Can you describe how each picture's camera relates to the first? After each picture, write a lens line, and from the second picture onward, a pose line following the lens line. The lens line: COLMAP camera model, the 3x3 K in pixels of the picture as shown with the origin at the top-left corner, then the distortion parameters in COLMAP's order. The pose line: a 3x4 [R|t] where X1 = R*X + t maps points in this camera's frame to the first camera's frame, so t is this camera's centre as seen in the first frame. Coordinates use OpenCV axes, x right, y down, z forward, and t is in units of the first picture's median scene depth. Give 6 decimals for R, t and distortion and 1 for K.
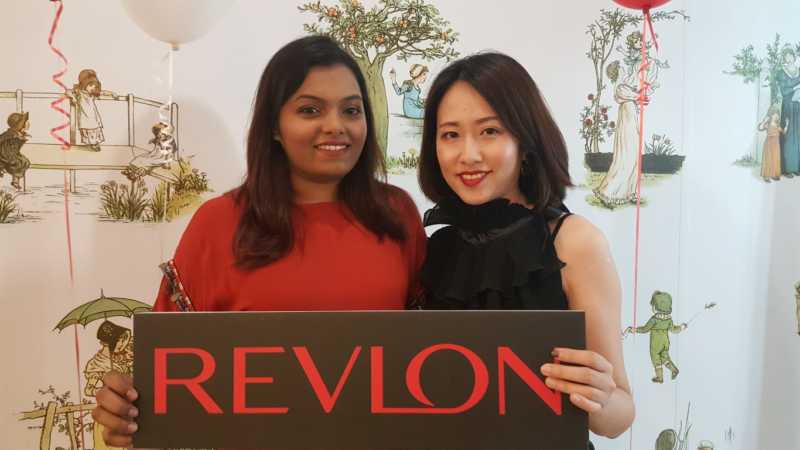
lens RADIAL K [[651.6, 0, 402.2], [0, 651.6, 226.5], [0, 0, 1]] dist [-0.090884, -0.012655]
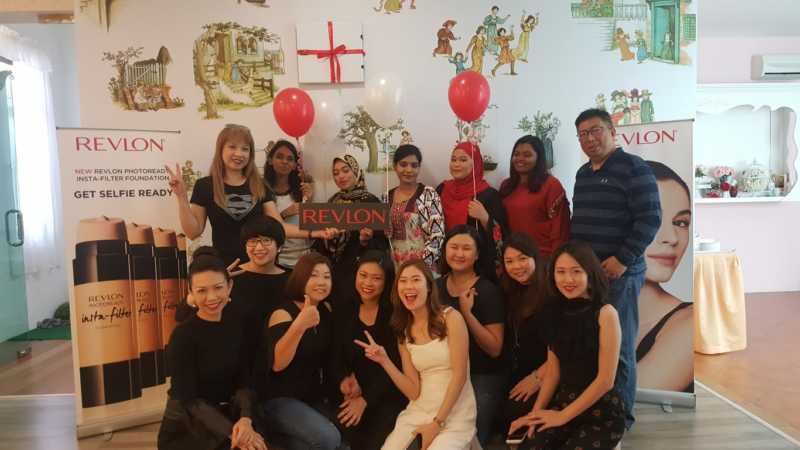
lens RADIAL K [[651.6, 0, 398.9], [0, 651.6, 225.1], [0, 0, 1]] dist [-0.090884, -0.012655]
pose [[0.988129, -0.015763, -0.152815, 0.471330], [0.015479, 0.999876, -0.003049, 0.139557], [0.152844, 0.000648, 0.988250, -1.640876]]
